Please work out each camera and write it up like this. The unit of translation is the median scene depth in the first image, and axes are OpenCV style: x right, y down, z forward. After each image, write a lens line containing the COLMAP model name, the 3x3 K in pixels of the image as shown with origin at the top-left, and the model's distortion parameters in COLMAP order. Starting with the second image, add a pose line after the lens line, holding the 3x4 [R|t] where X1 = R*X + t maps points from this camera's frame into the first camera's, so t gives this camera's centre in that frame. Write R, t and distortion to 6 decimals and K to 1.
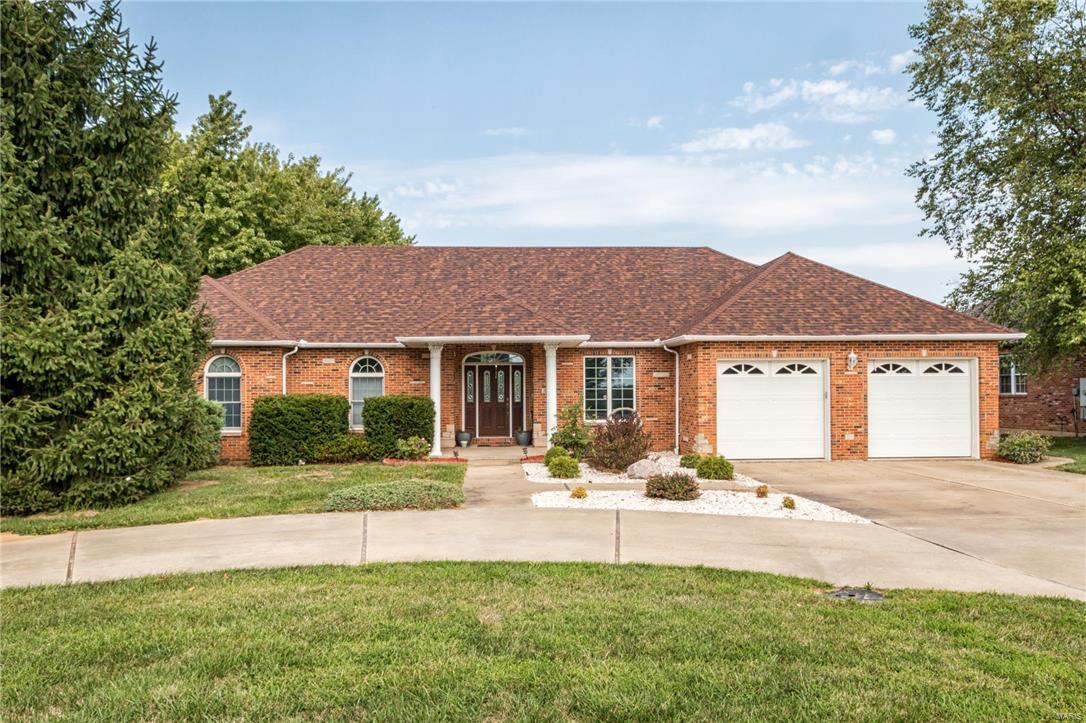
lens RADIAL K [[664.5, 0, 547.2], [0, 664.5, 360.0], [0, 0, 1]] dist [0.003019, 0.001170]
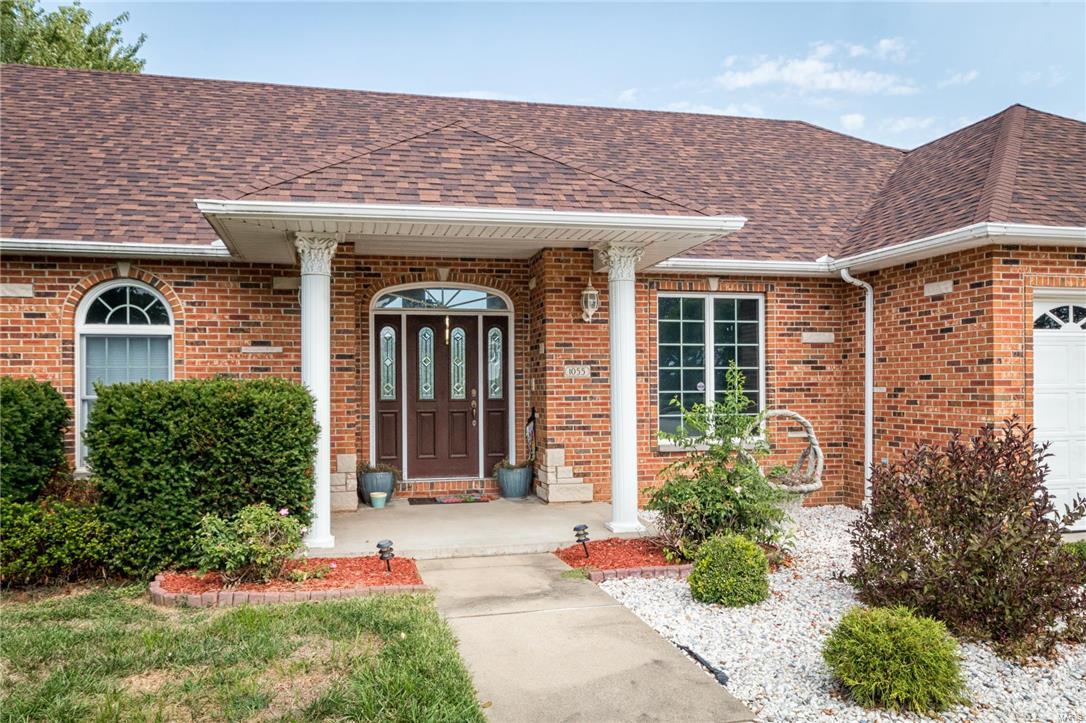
lens RADIAL K [[789.9, 0, 539.8], [0, 789.9, 370.6], [0, 0, 1]] dist [-0.001756, 0.006796]
pose [[0.988148, 0.002001, 0.153491, -0.104623], [-0.005358, 0.999755, 0.021457, 0.035511], [-0.153410, -0.022026, 0.987917, 0.512938]]
